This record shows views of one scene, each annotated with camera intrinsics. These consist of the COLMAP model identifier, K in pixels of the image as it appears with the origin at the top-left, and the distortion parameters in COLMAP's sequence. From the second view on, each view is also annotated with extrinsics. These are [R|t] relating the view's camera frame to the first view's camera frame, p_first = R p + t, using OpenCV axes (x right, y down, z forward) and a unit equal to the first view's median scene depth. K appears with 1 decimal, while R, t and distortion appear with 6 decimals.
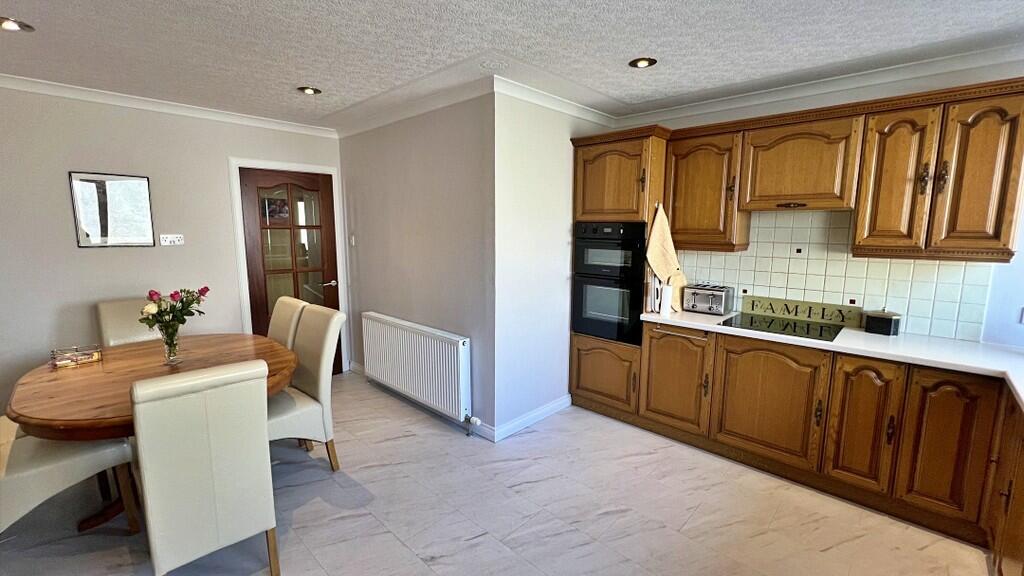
lens RADIAL K [[432.7, 0, 512.0], [0, 432.7, 288.0], [0, 0, 1]] dist [0.002194, 0.000603]
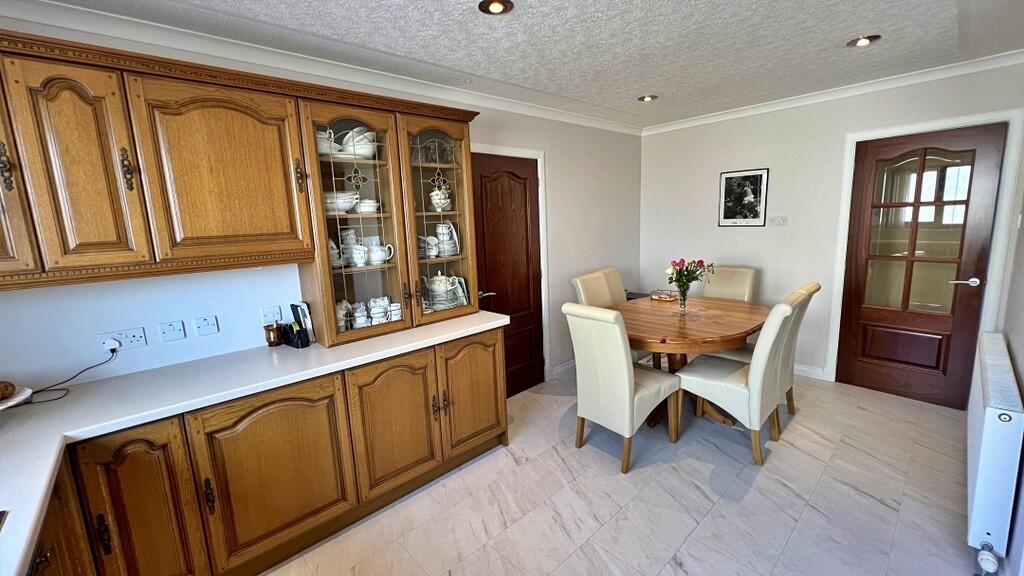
lens RADIAL K [[408.4, 0, 512.0], [0, 408.4, 288.0], [0, 0, 1]] dist [-0.000831, 0.000345]
pose [[-0.063204, 0.165329, -0.984211, 0.436358], [-0.102638, 0.979877, 0.171192, -0.057814], [0.992709, 0.111837, -0.044963, 0.433483]]
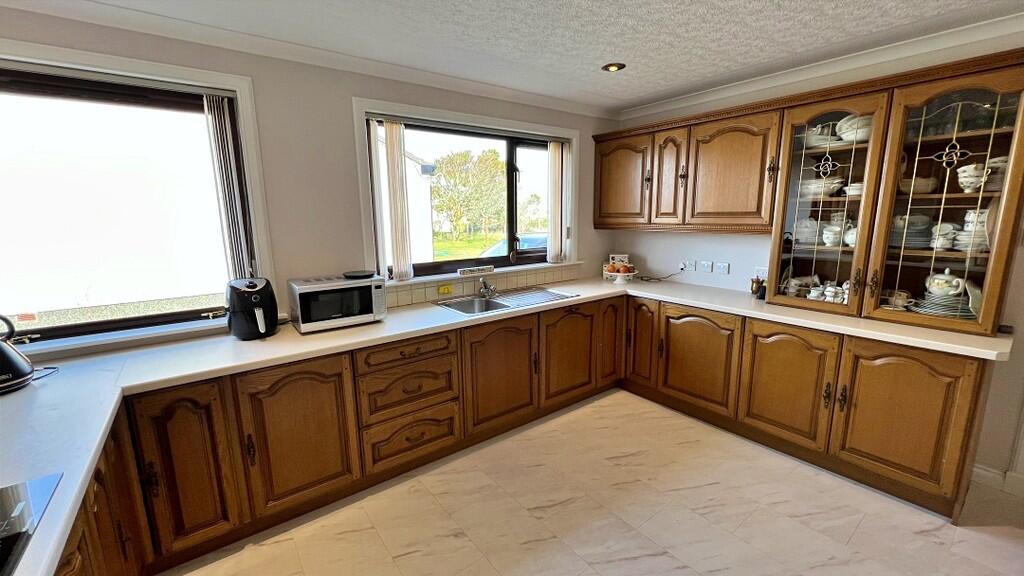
lens RADIAL K [[408.4, 0, 512.0], [0, 408.4, 288.0], [0, 0, 1]] dist [-0.000831, 0.000345]
pose [[-0.987743, -0.018344, 0.155008, 0.178067], [0.033021, 0.946036, 0.322375, -0.152675], [-0.152557, 0.323542, -0.933835, 1.061864]]
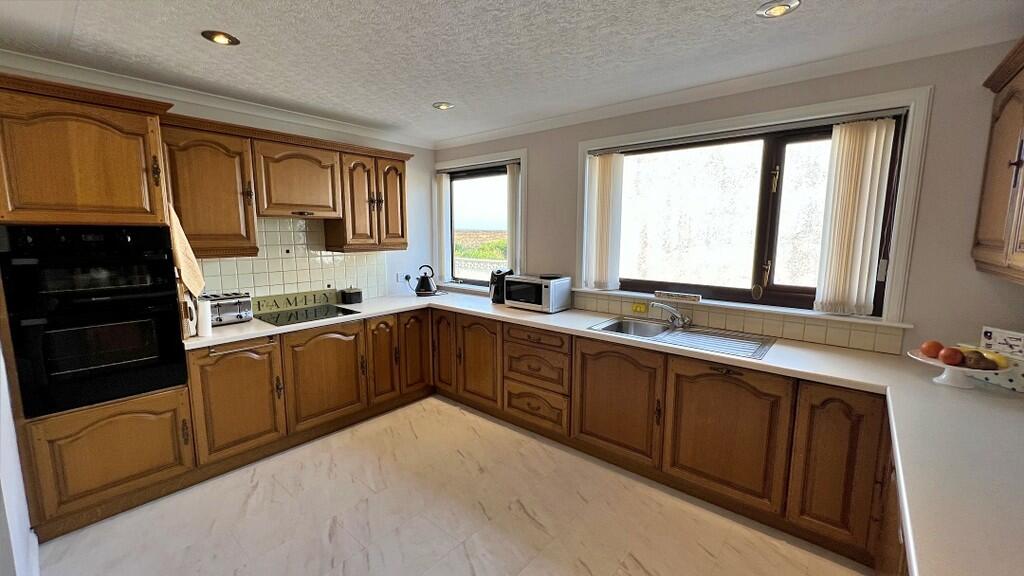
lens RADIAL K [[408.4, 0, 512.0], [0, 408.4, 288.0], [0, 0, 1]] dist [-0.000831, 0.000345]
pose [[-0.065253, -0.140712, 0.987898, -0.501660], [0.141842, 0.978647, 0.148763, -0.069019], [-0.987736, 0.149832, -0.043900, 0.468697]]
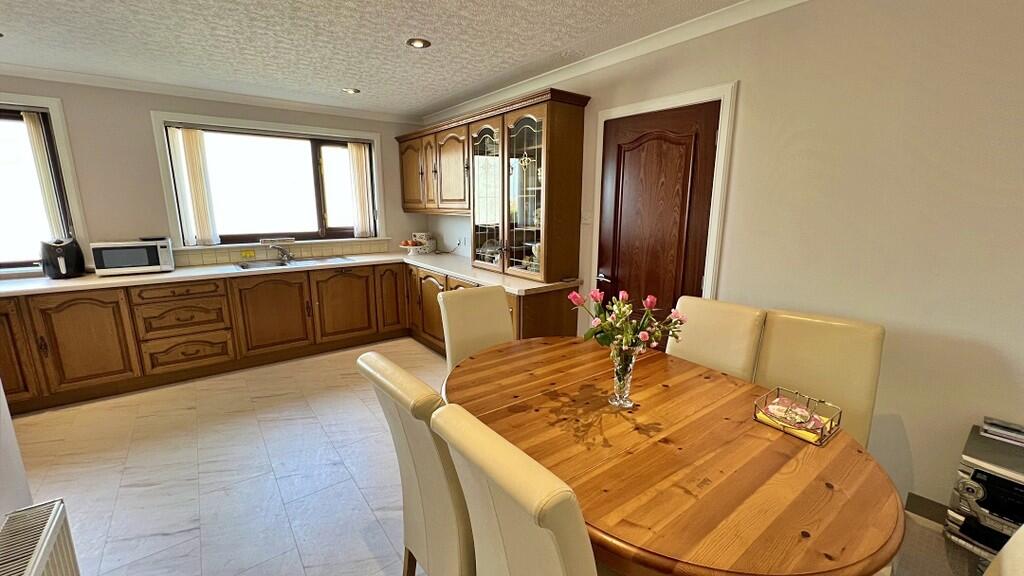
lens RADIAL K [[408.4, 0, 512.0], [0, 408.4, 288.0], [0, 0, 1]] dist [-0.000831, 0.000345]
pose [[-0.987855, -0.038192, 0.150614, -0.598753], [0.016404, 0.938271, 0.345513, -0.174980], [-0.154512, 0.343787, -0.926248, 1.303267]]
